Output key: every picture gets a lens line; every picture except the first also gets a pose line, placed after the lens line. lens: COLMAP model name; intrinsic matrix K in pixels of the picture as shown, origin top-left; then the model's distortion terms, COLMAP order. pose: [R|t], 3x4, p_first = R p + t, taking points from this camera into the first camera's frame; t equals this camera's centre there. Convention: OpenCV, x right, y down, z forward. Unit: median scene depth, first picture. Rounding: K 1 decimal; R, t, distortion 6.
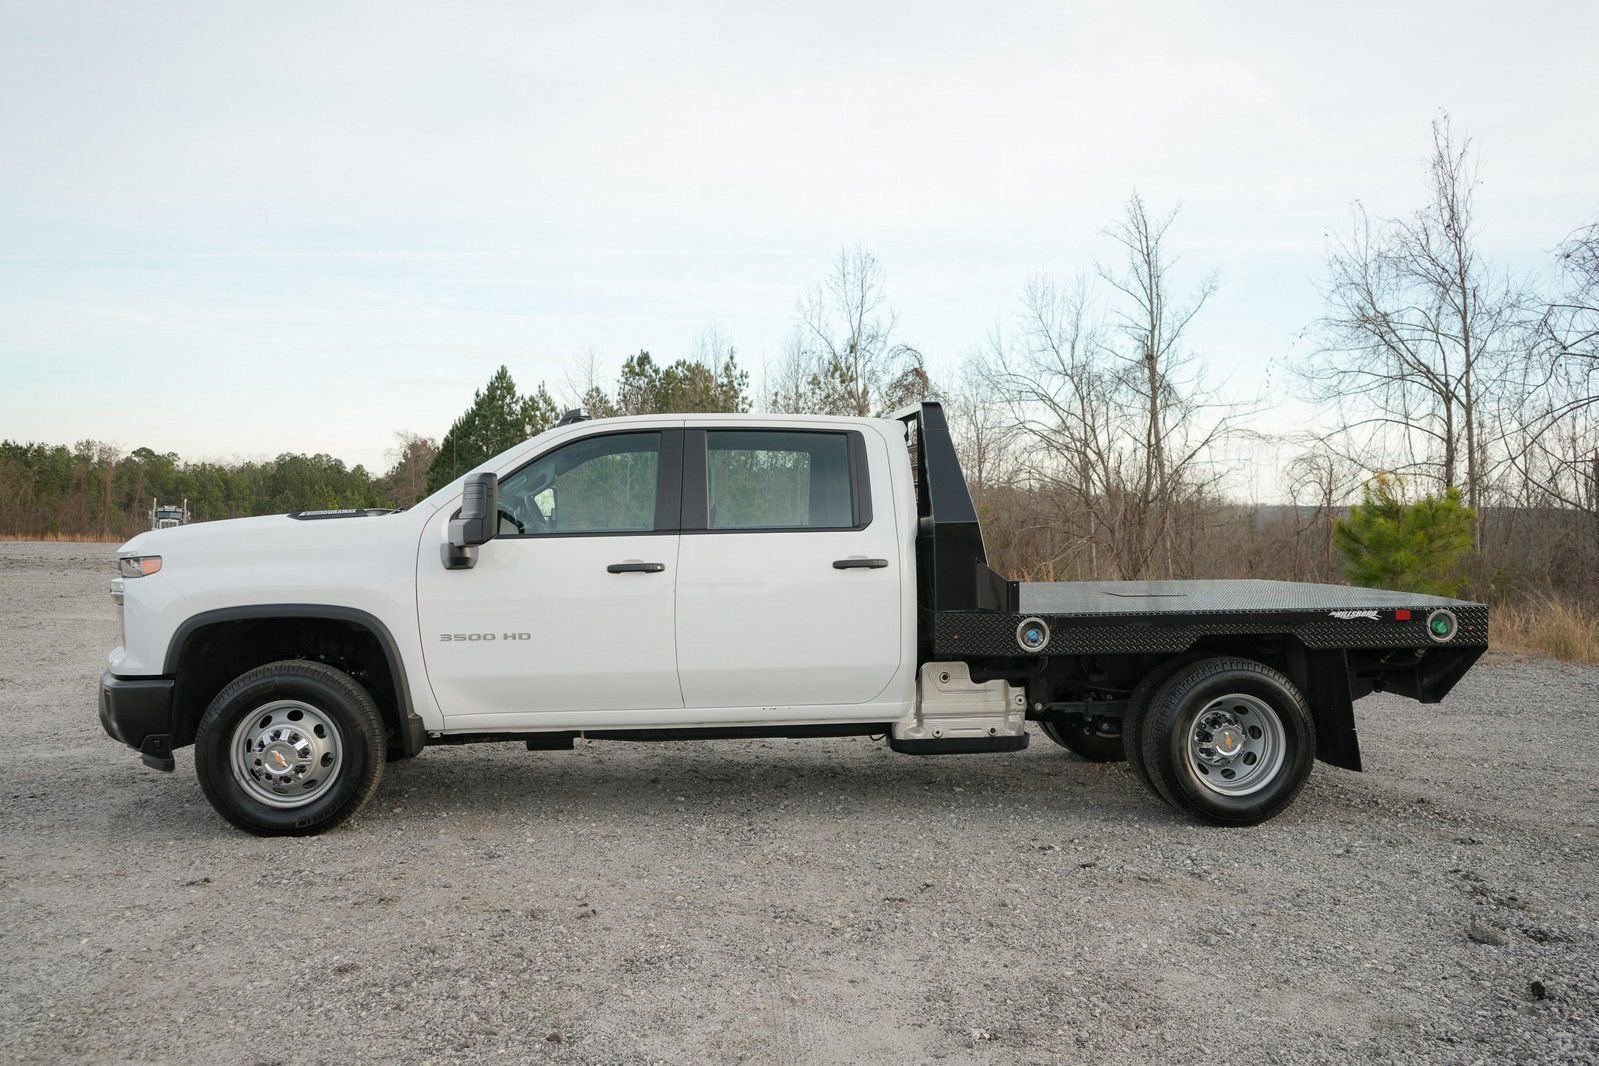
lens RADIAL K [[1310.6, 0, 796.9], [0, 1310.6, 516.3], [0, 0, 1]] dist [0.004885, -0.000674]
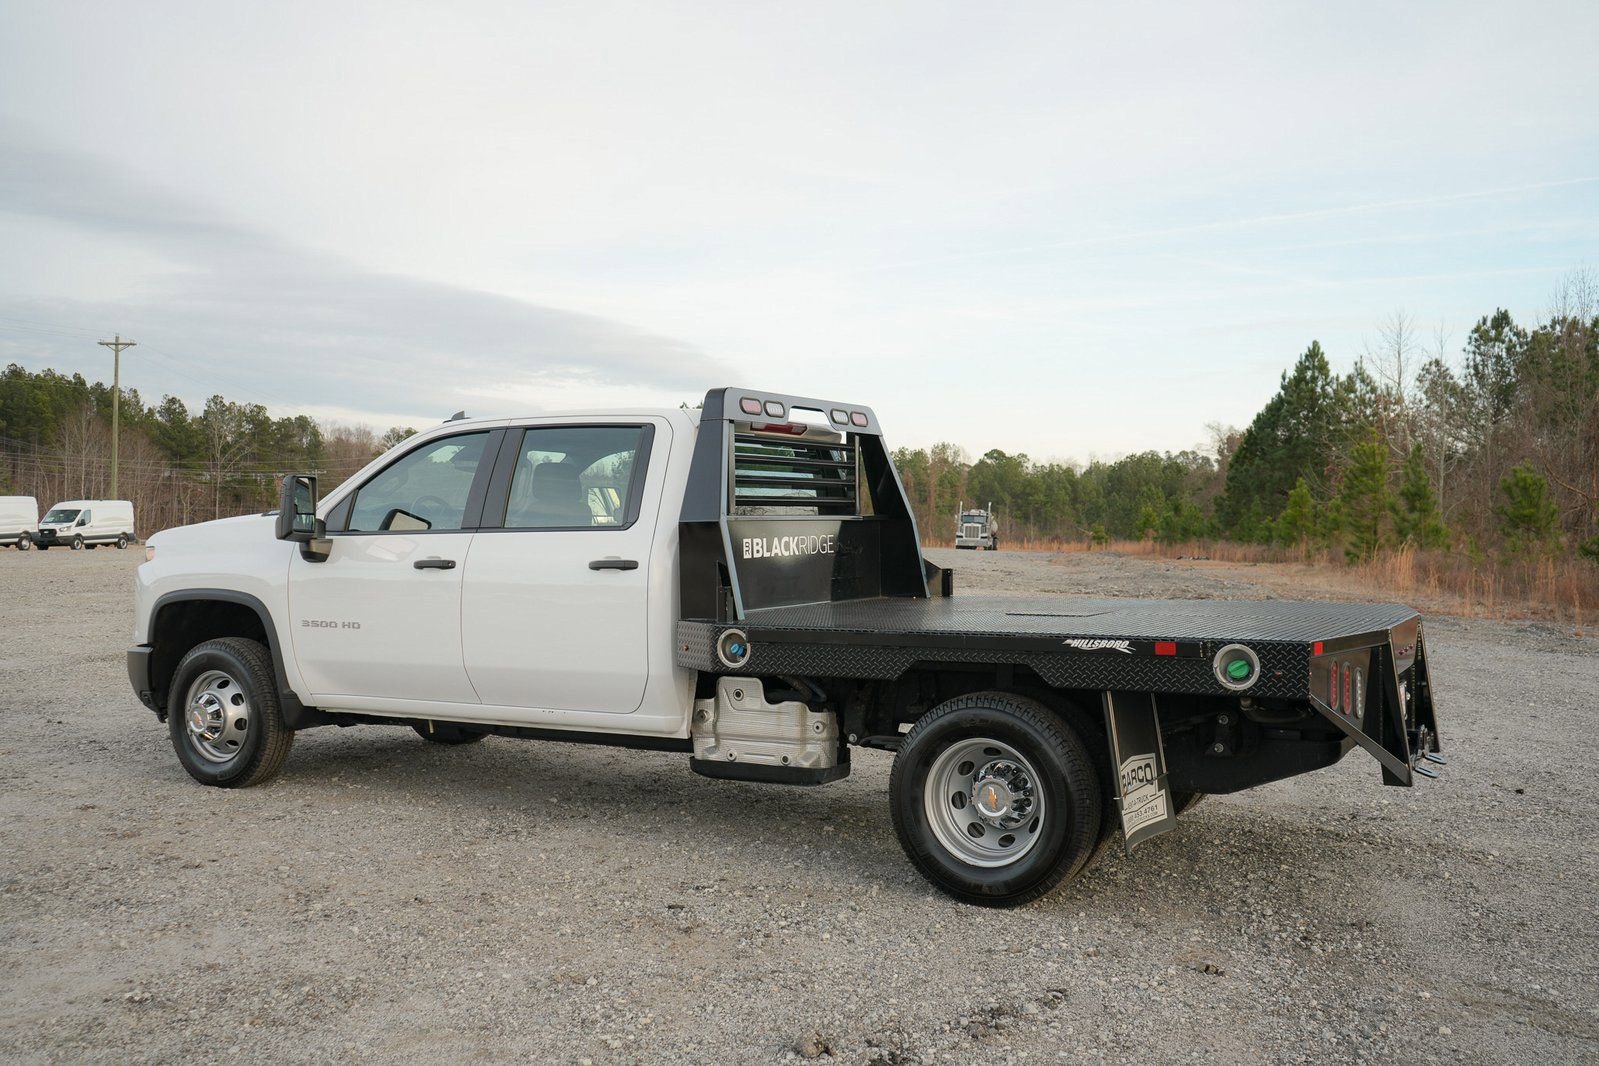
lens RADIAL K [[1519.0, 0, 799.5], [0, 1519.0, 533.0], [0, 0, 1]] dist [0.000035, 0.004089]
pose [[0.805590, 0.005826, -0.592445, 0.150272], [-0.001289, 0.999967, 0.008081, 0.000841], [0.592472, -0.005747, 0.805570, 0.037651]]
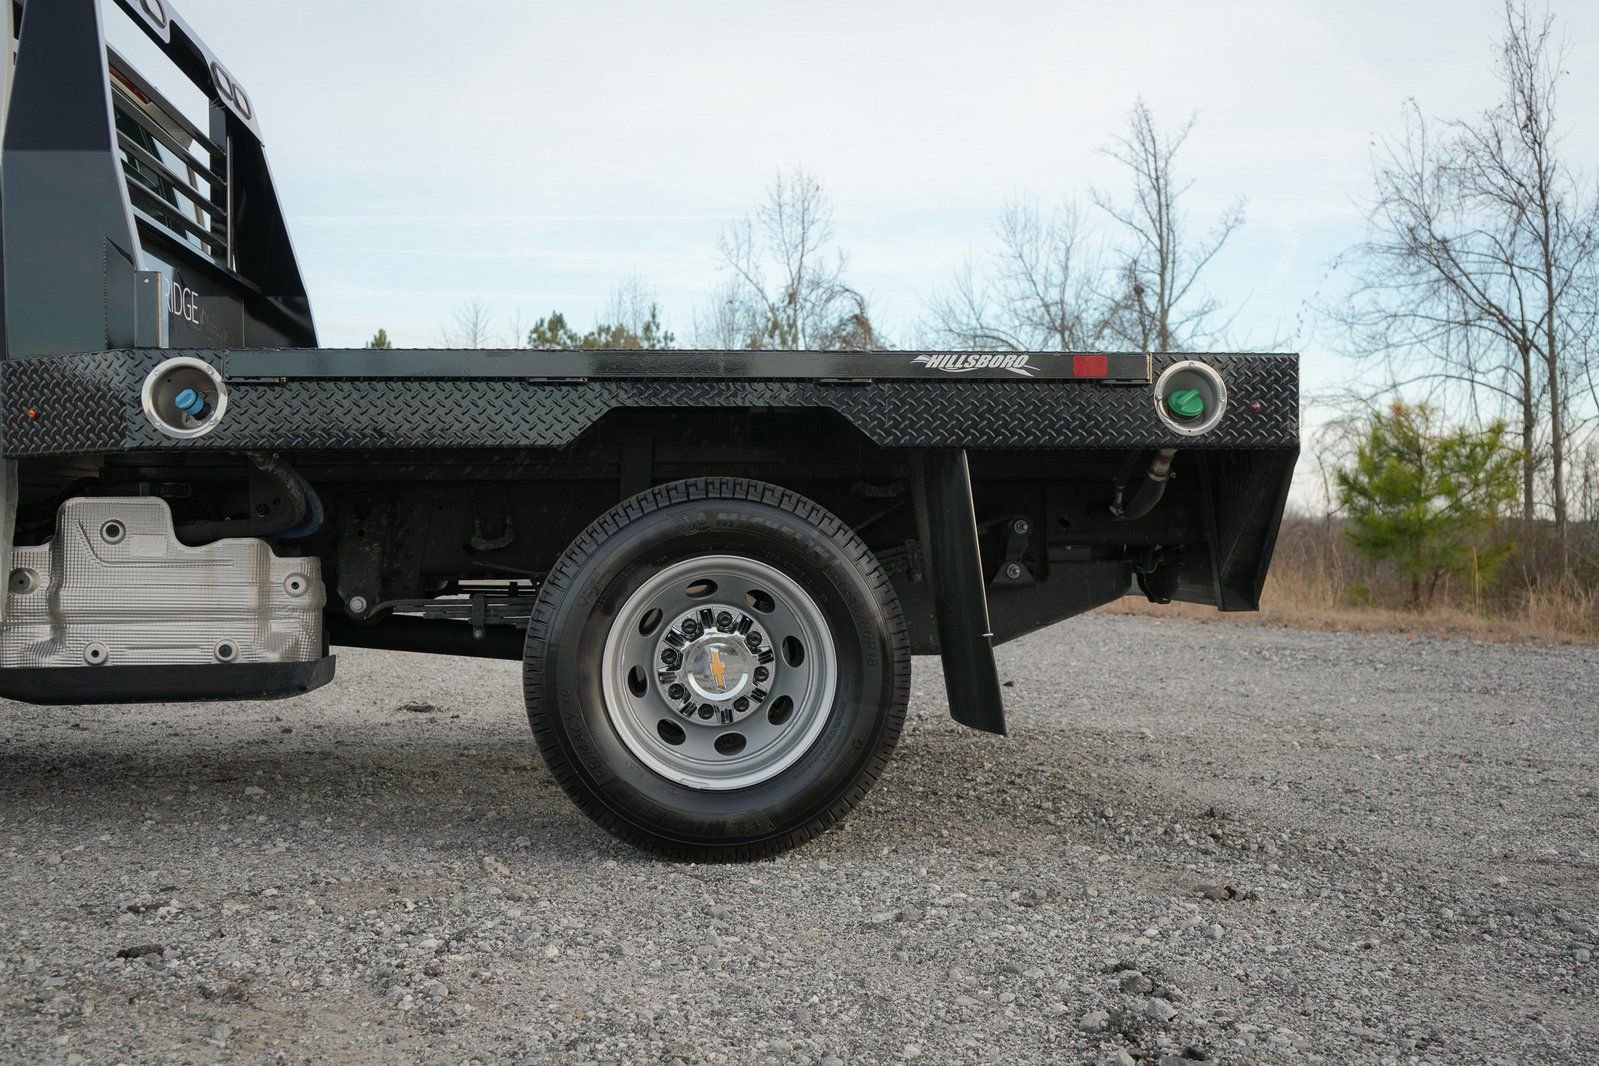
lens RADIAL K [[1519.0, 0, 799.5], [0, 1519.0, 533.0], [0, 0, 1]] dist [0.000035, 0.004089]
pose [[0.999992, 0.000316, -0.003961, 0.069390], [-0.000326, 0.999996, -0.002630, 0.024654], [0.003960, 0.002632, 0.999989, 0.094659]]
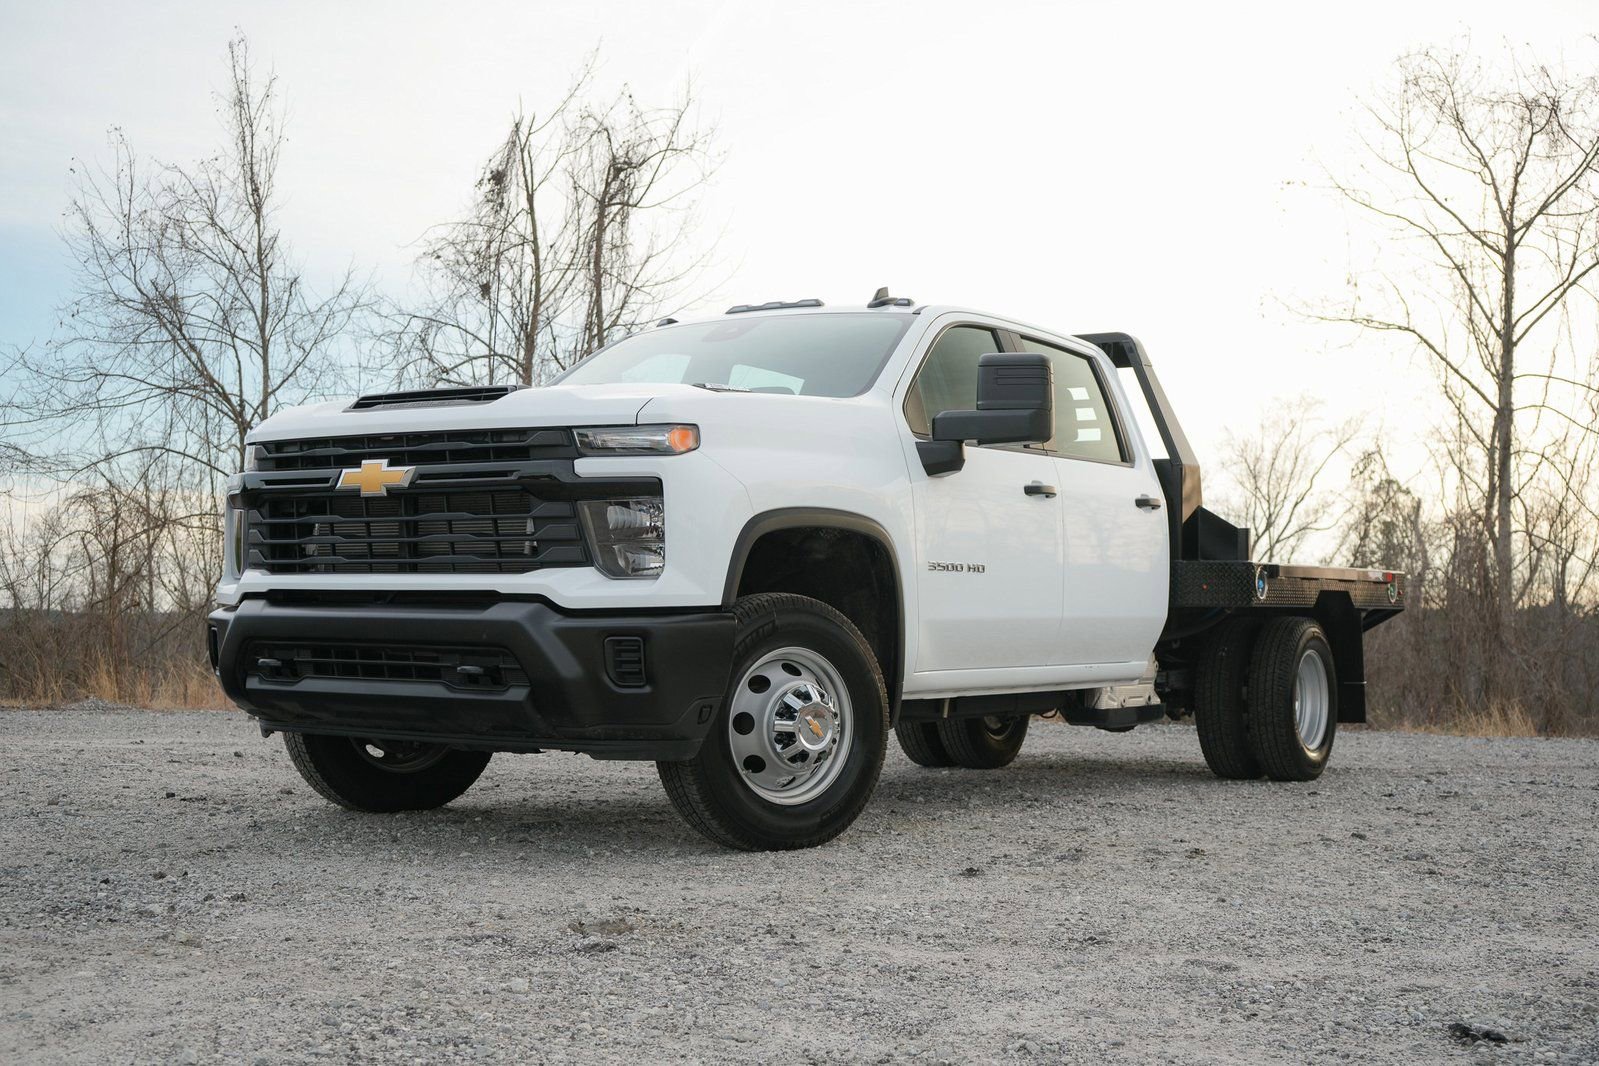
lens RADIAL K [[2048.9, 0, 799.5], [0, 2048.9, 533.0], [0, 0, 1]] dist [-0.003857, 0.005735]
pose [[0.623103, 0.043547, 0.780927, -0.203796], [-0.010095, 0.998813, -0.047643, 0.021648], [-0.782075, 0.021803, 0.622803, 0.055608]]
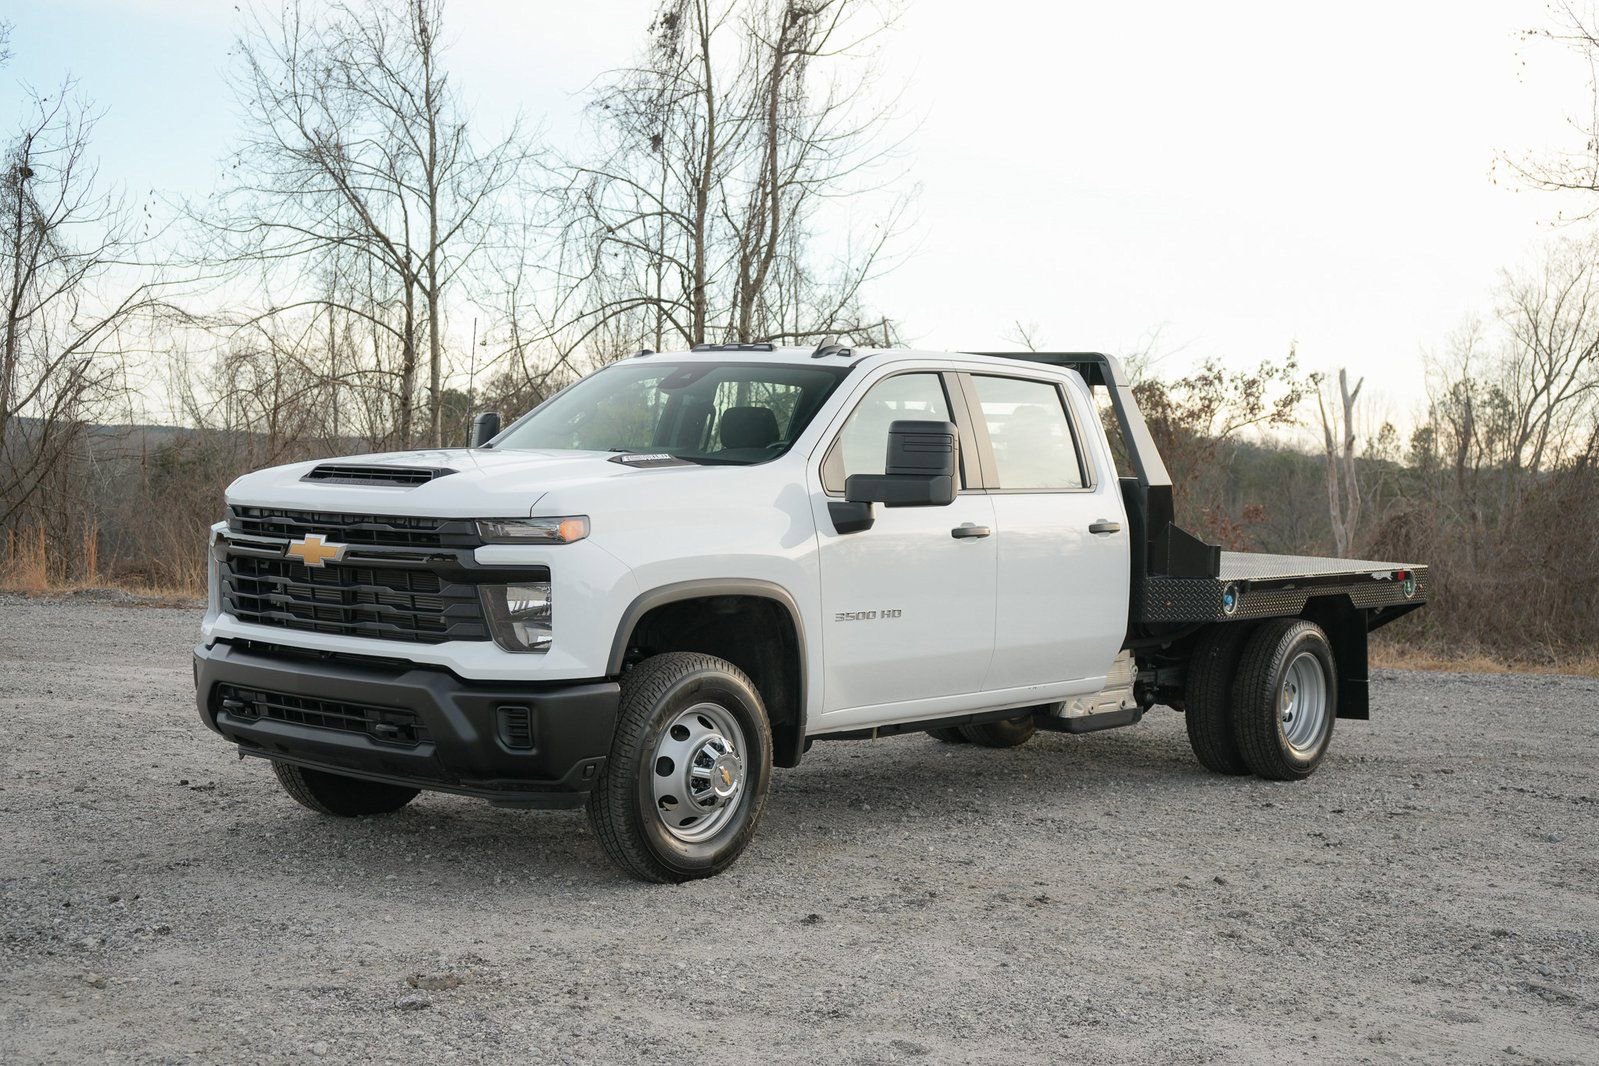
lens RADIAL K [[2252.1, 0, 799.5], [0, 2252.1, 533.0], [0, 0, 1]] dist [-0.007895, -0.020844]
pose [[0.705820, -0.000087, 0.708391, -0.212386], [-0.032611, 0.998936, 0.032615, -0.000758], [-0.707640, -0.046122, 0.705066, 0.005662]]
